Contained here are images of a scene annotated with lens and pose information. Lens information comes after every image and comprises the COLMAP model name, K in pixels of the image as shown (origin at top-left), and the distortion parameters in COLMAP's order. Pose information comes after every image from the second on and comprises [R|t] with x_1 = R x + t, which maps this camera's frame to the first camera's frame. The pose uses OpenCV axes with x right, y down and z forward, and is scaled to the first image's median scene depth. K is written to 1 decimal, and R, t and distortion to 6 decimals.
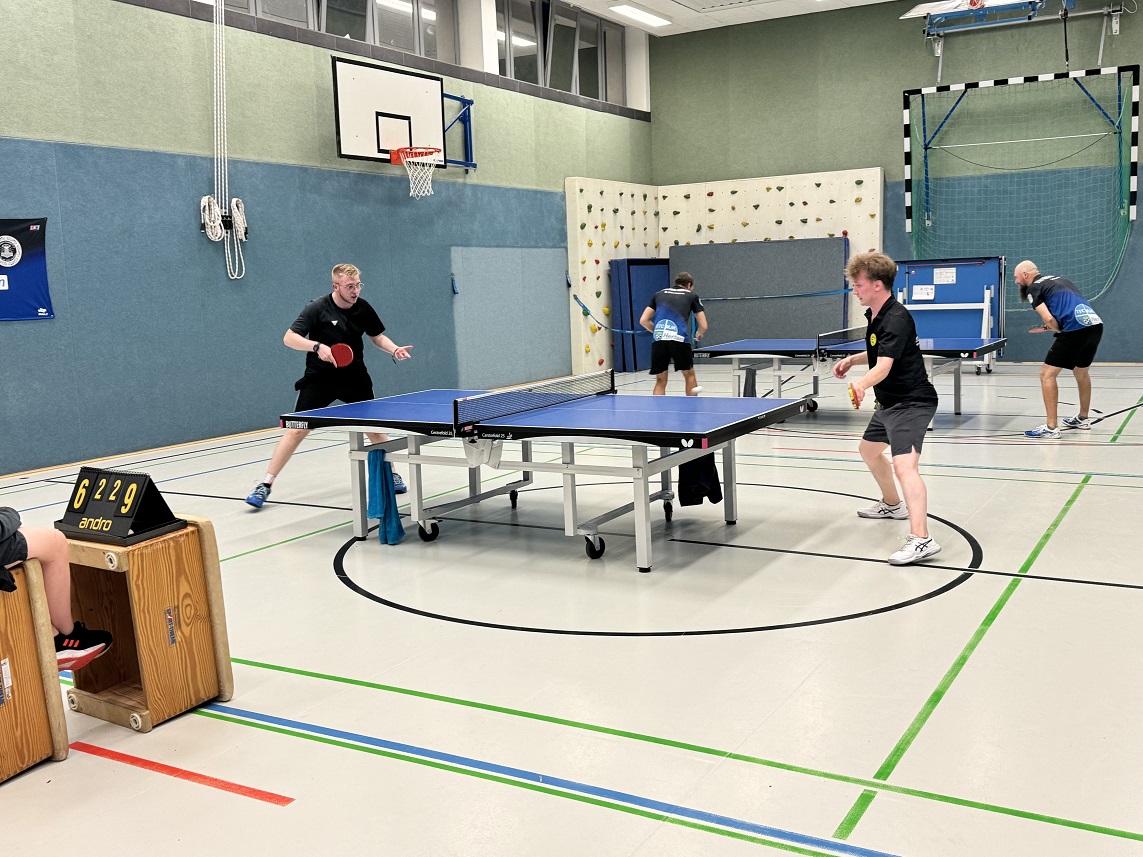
lens RADIAL K [[1124.3, 0, 578.1], [0, 1124.3, 432.3], [0, 0, 1]] dist [0.195720, -0.424757]
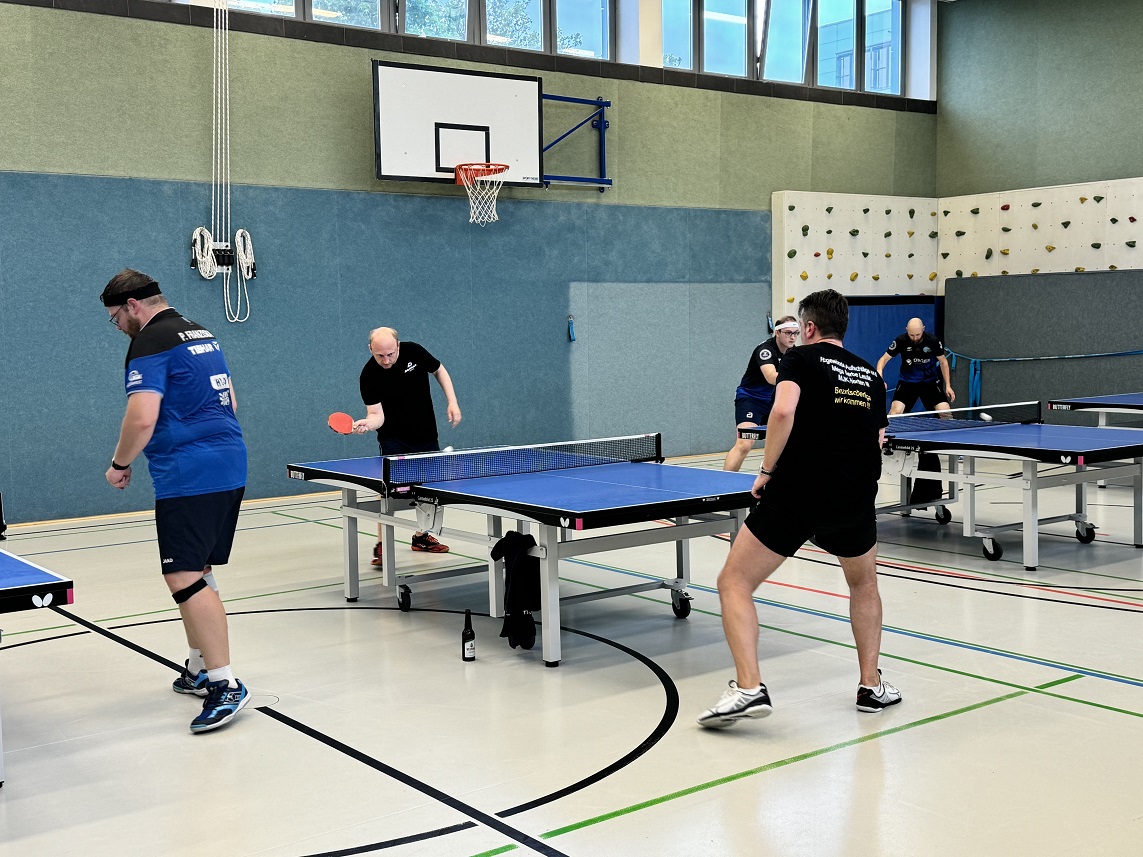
lens RADIAL K [[1346.8, 0, 566.2], [0, 1346.8, 422.4], [0, 0, 1]] dist [0.219831, -0.506070]
pose [[0.922301, 0.044817, -0.383866, 0.289693], [-0.064199, 0.997220, -0.037822, -0.031590], [0.381104, 0.059527, 0.922614, 0.133173]]
